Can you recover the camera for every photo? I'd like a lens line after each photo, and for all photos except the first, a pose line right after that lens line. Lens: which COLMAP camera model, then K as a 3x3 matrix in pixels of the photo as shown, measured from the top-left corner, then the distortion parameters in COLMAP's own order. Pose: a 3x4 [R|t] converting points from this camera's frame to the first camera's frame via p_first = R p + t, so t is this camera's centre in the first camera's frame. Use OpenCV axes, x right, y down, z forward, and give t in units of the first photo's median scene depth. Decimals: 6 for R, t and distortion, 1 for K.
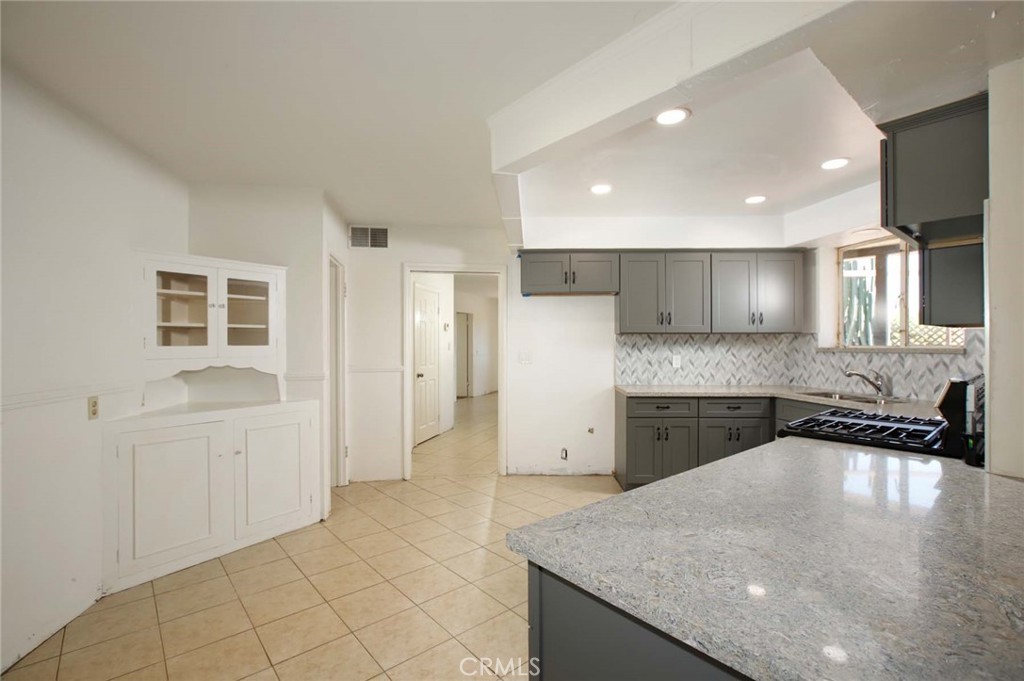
lens RADIAL K [[468.1, 0, 512.5], [0, 468.1, 341.8], [0, 0, 1]] dist [0.003824, 0.001286]
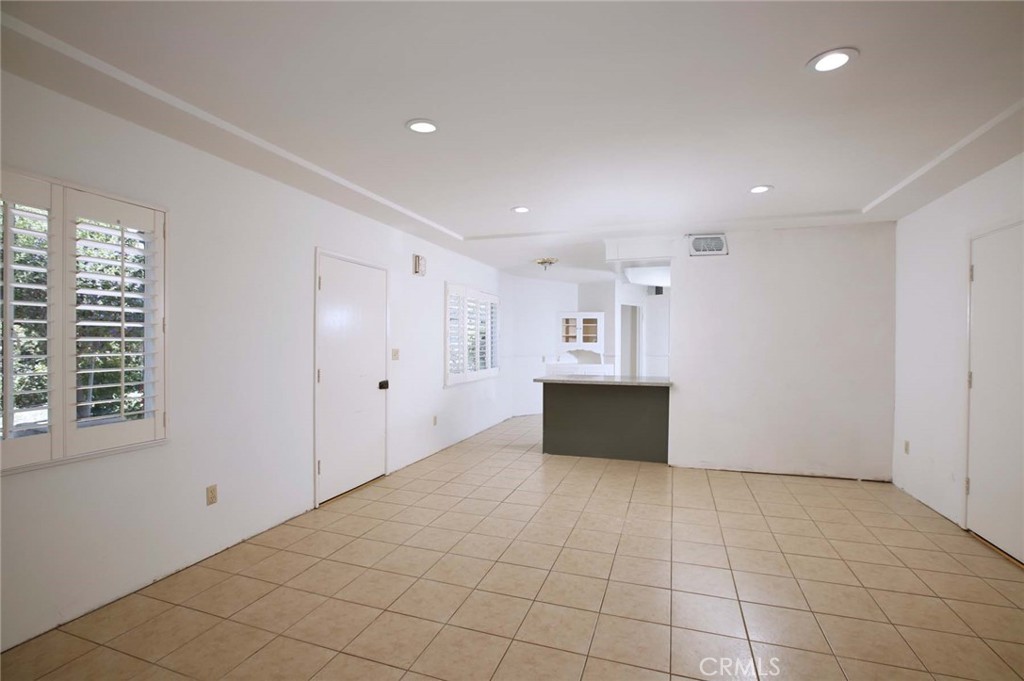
lens RADIAL K [[468.1, 0, 516.9], [0, 468.1, 343.0], [0, 0, 1]] dist [0.003824, 0.001286]
pose [[0.499966, 0.004887, -0.866031, 1.655284], [-0.000852, 0.999986, 0.005151, -0.002401], [0.866045, -0.001838, 0.499963, -0.765713]]
